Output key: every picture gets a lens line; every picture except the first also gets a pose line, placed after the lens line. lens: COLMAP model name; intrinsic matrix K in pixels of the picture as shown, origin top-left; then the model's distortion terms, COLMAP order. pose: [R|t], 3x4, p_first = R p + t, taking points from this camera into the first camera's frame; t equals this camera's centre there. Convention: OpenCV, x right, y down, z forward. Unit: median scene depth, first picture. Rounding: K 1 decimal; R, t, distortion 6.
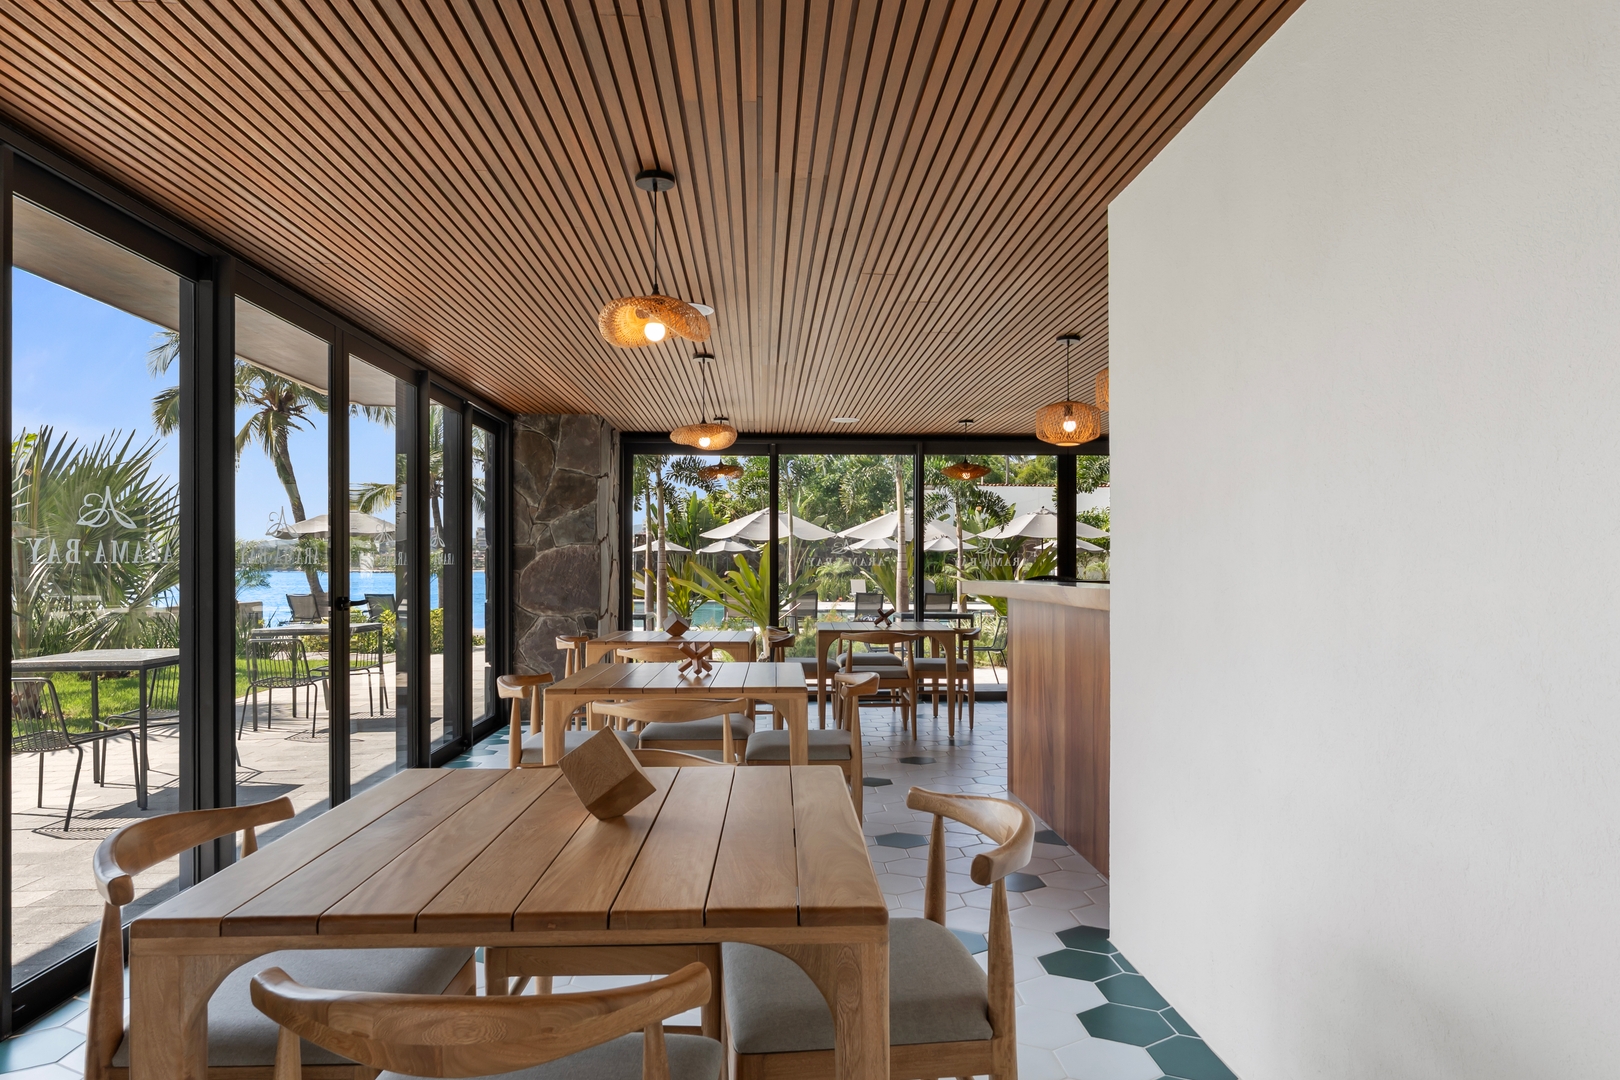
lens RADIAL K [[1011.3, 0, 811.8], [0, 1011.3, 566.1], [0, 0, 1]] dist [-0.007819, -0.001904]
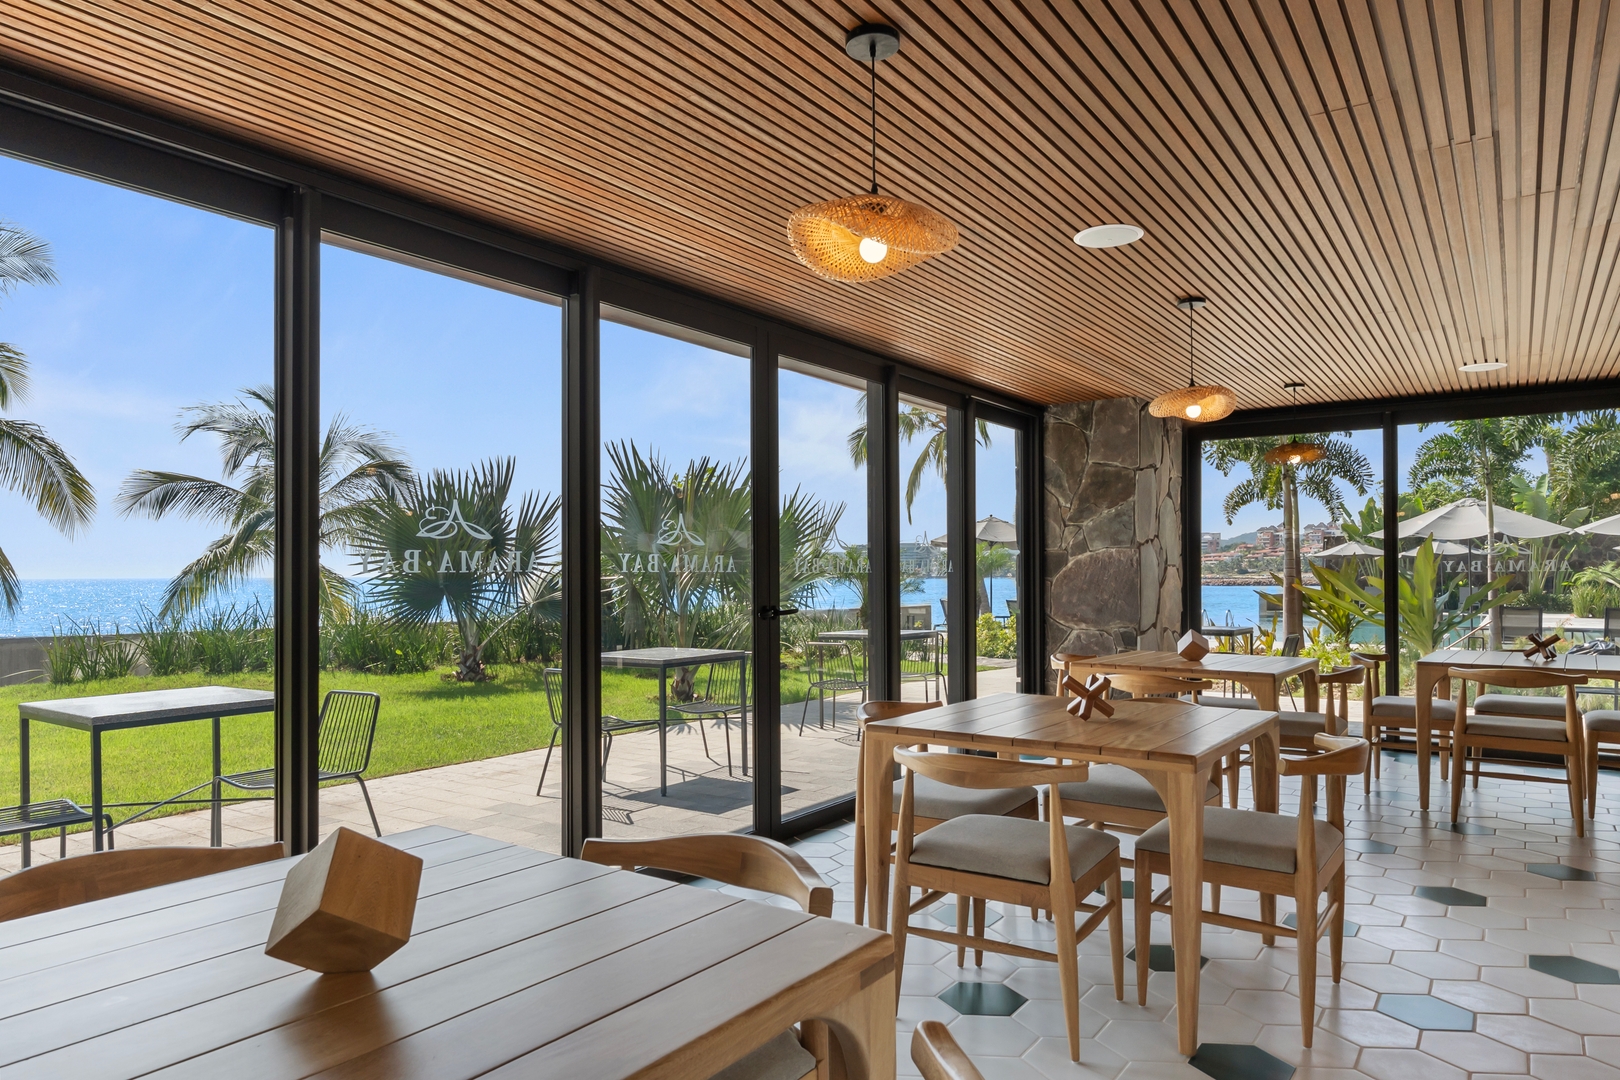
lens RADIAL K [[1011.3, 0, 811.8], [0, 1011.3, 566.1], [0, 0, 1]] dist [-0.007819, -0.001904]
pose [[0.790490, -0.006735, -0.612438, 0.095619], [0.002742, 0.999968, -0.007457, -0.000171], [0.612469, 0.004215, 0.790483, 0.153745]]
